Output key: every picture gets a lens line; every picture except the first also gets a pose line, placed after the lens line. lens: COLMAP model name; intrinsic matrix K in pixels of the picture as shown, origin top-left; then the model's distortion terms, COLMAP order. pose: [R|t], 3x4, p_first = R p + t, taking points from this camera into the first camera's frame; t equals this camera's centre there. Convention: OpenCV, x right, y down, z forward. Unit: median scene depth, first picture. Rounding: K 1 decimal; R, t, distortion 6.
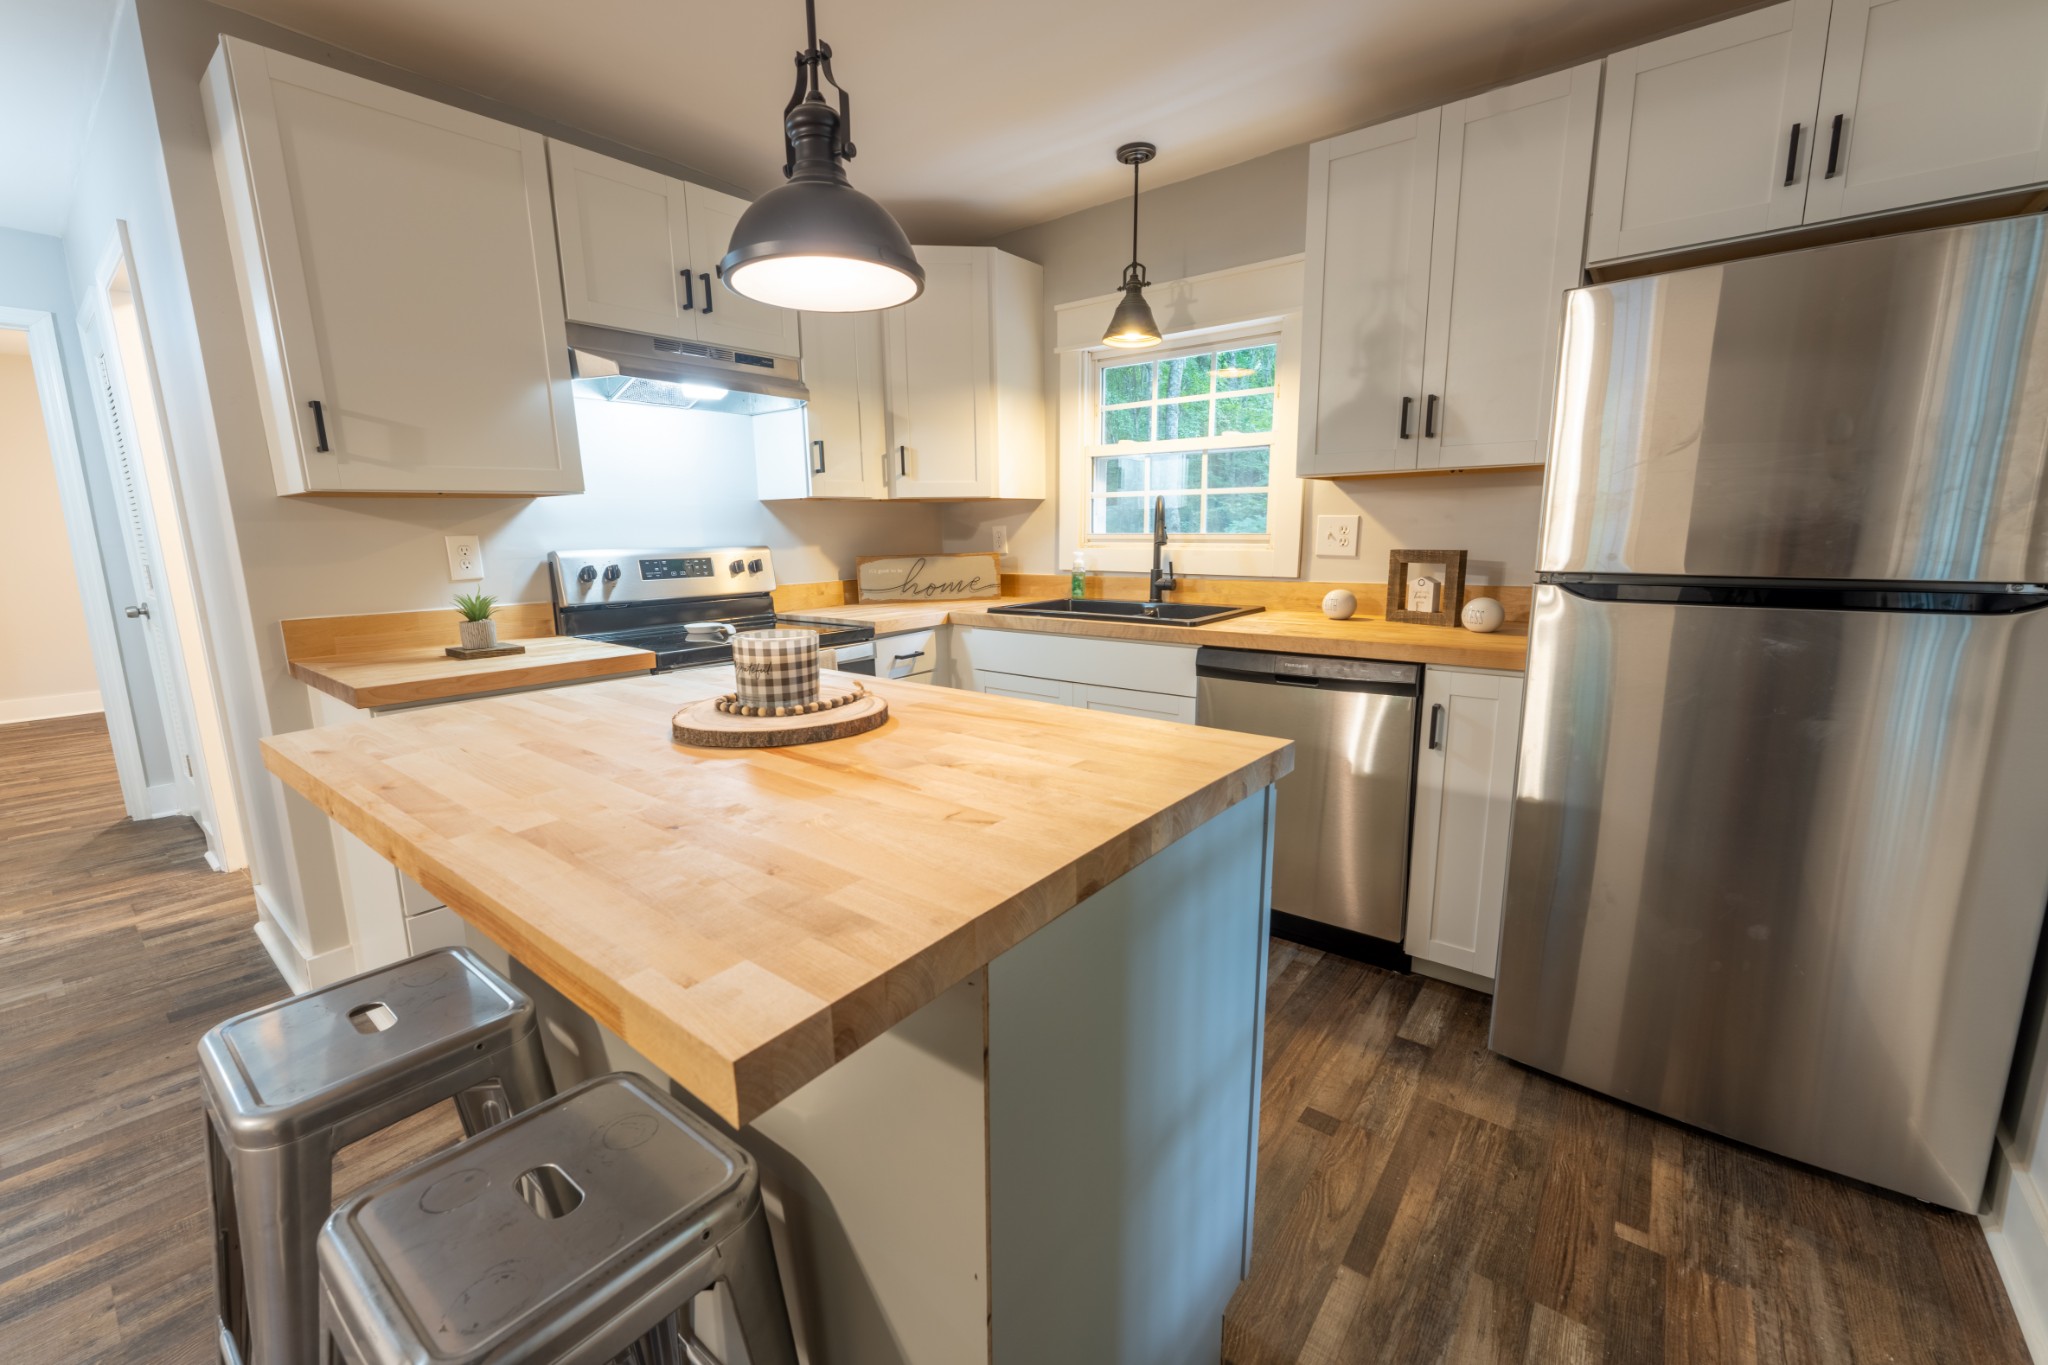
lens RADIAL K [[817.8, 0, 1023.7], [0, 817.8, 677.7], [0, 0, 1]] dist [0.001255, -0.000255]
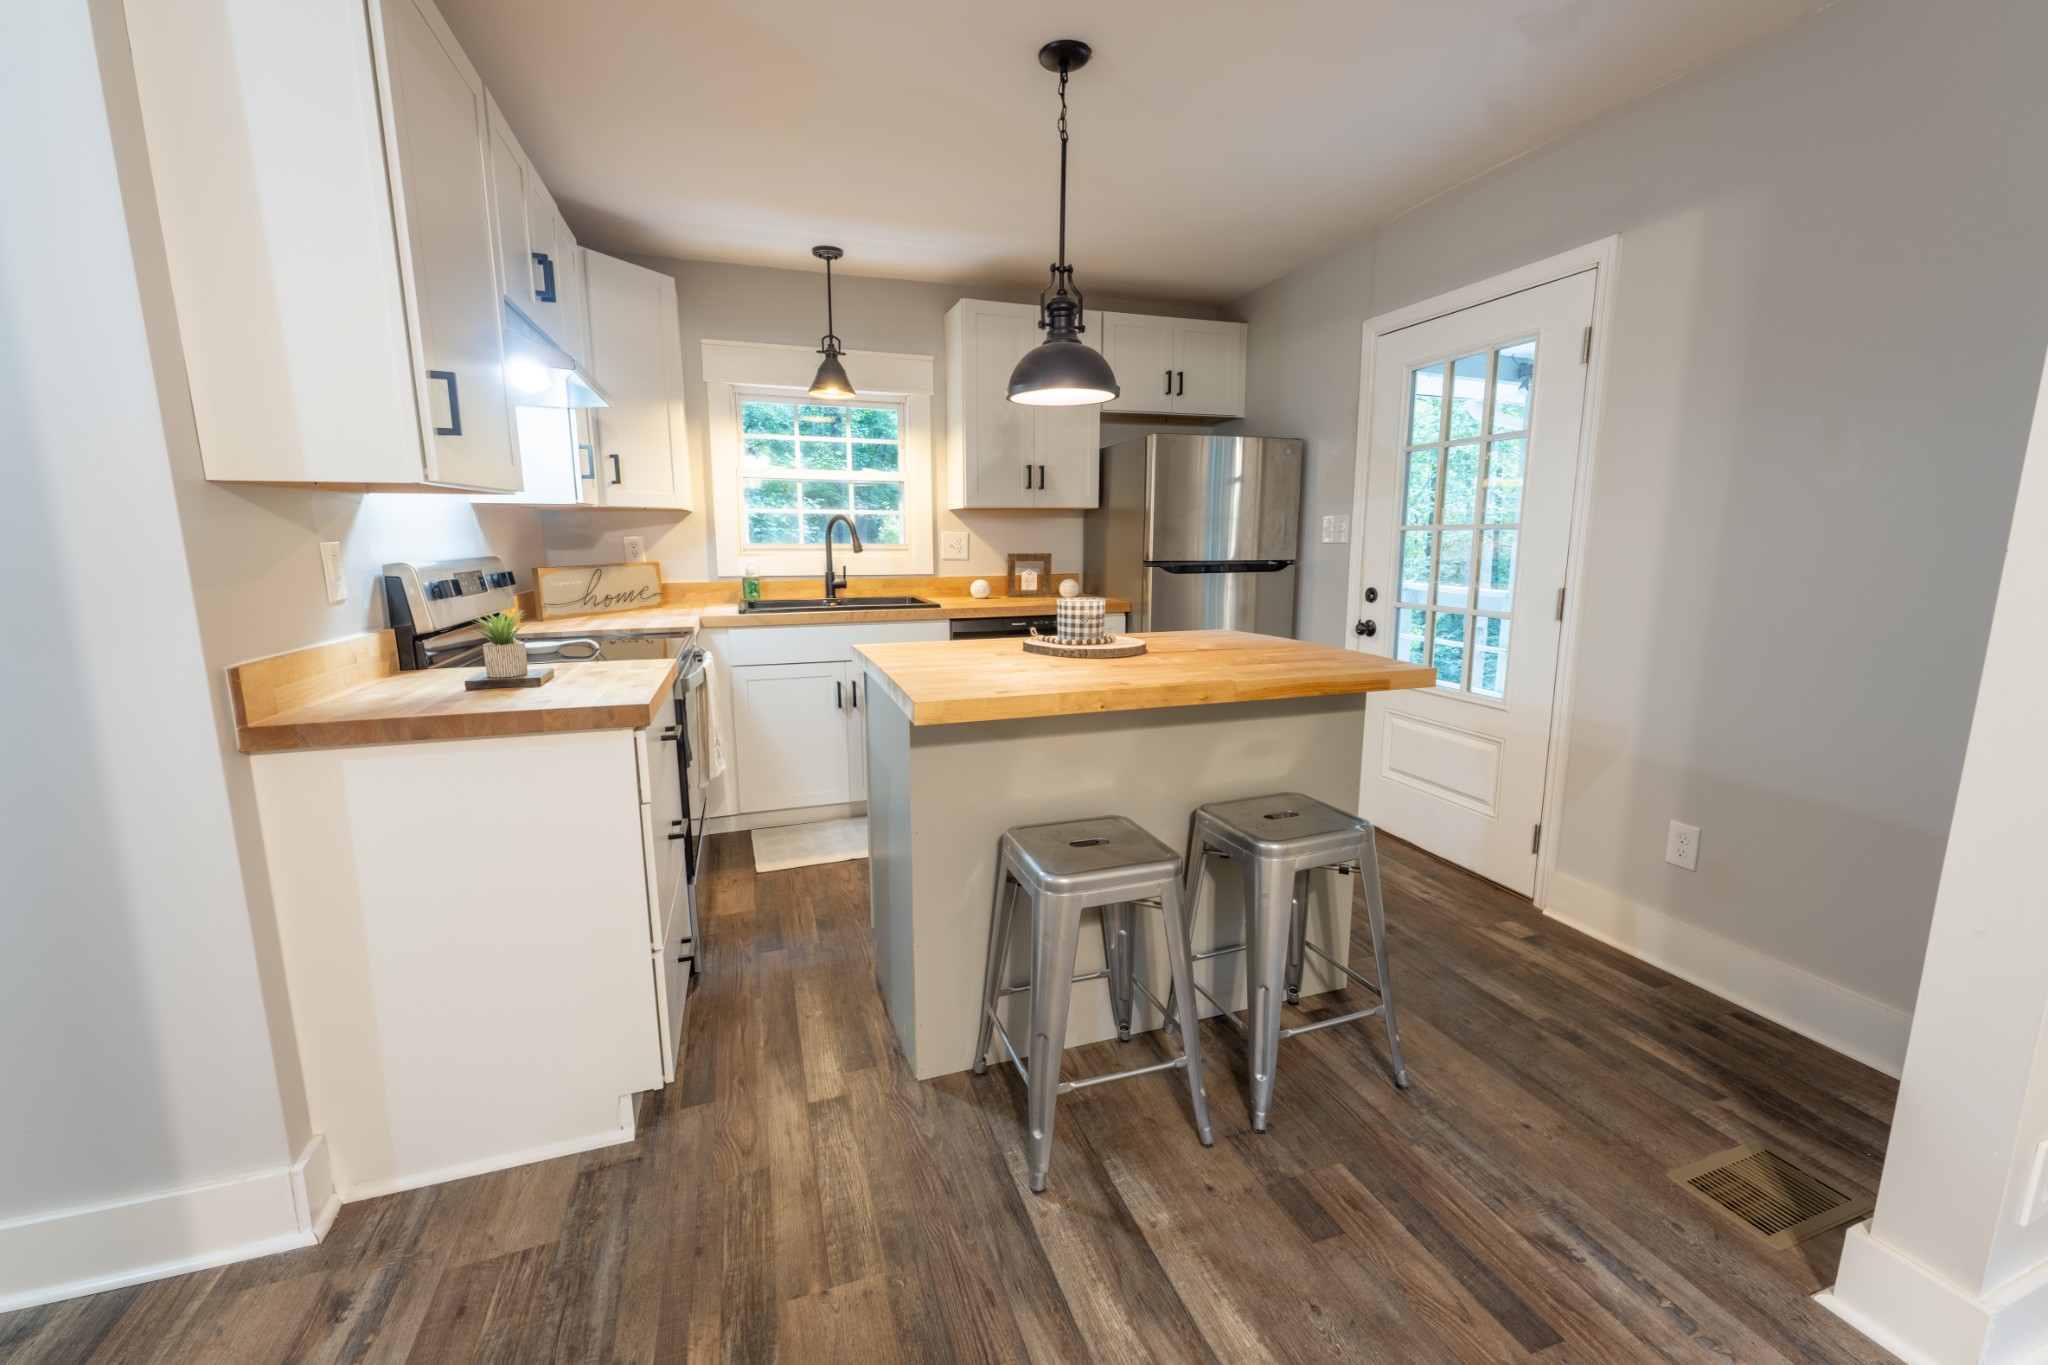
lens RADIAL K [[817.8, 0, 1023.7], [0, 817.8, 677.7], [0, 0, 1]] dist [0.001255, -0.000255]
pose [[0.542812, -0.130933, 0.829585, -0.789027], [0.147192, 0.987316, 0.059517, -0.003626], [-0.826855, 0.089801, 0.555200, 0.072278]]
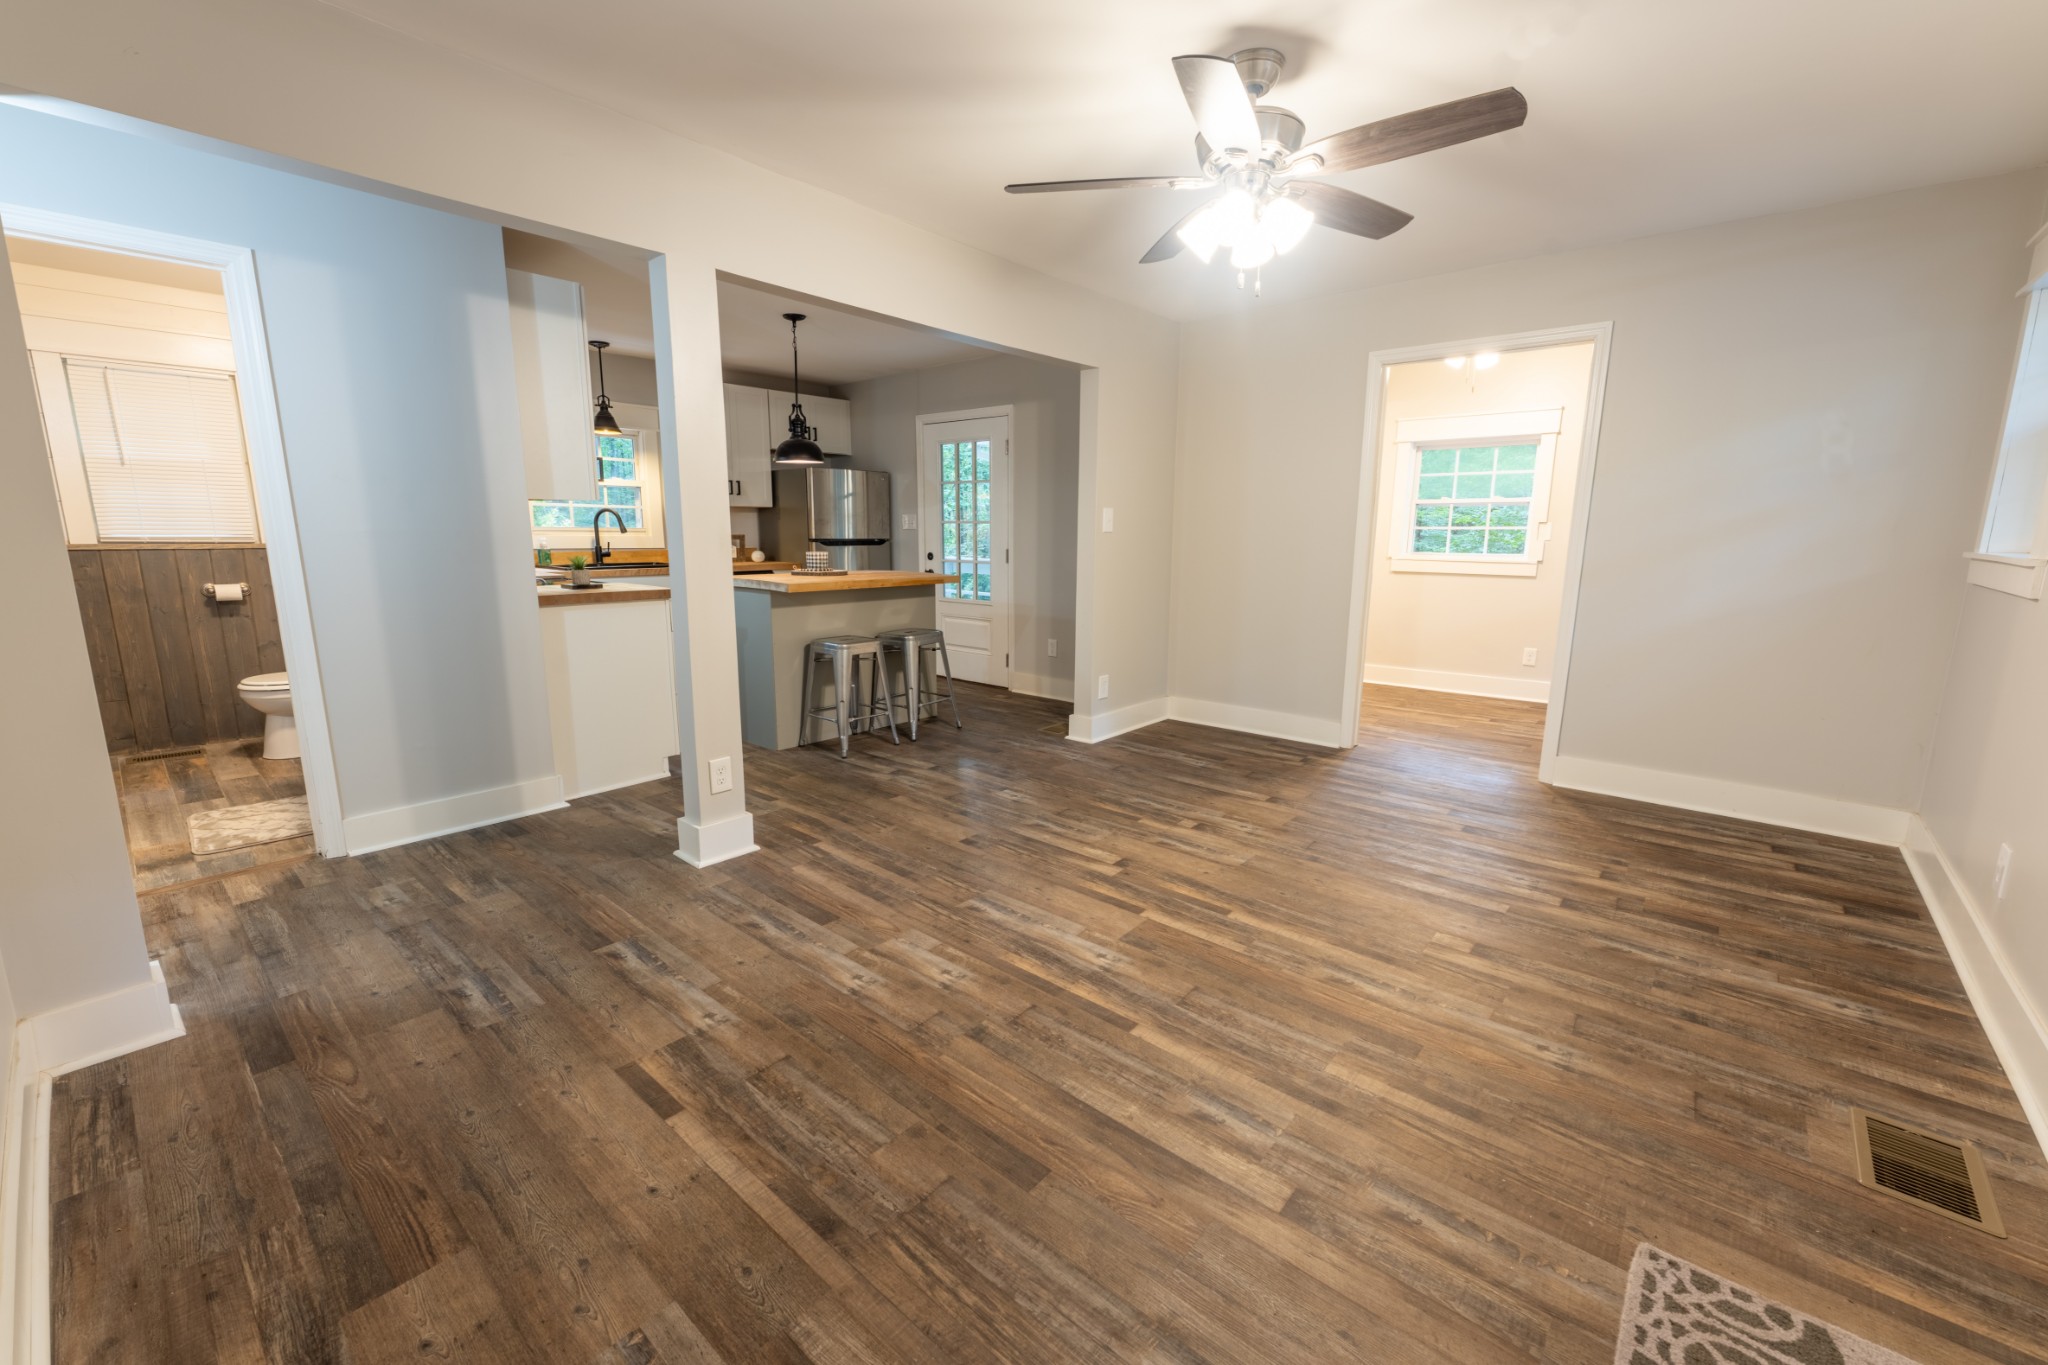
lens RADIAL K [[817.8, 0, 1023.7], [0, 817.8, 677.7], [0, 0, 1]] dist [0.001255, -0.000255]
pose [[0.042688, -0.168773, 0.984730, -1.832627], [0.172320, 0.972101, 0.159138, 0.034130], [-0.984116, 0.162895, 0.070580, -0.062976]]
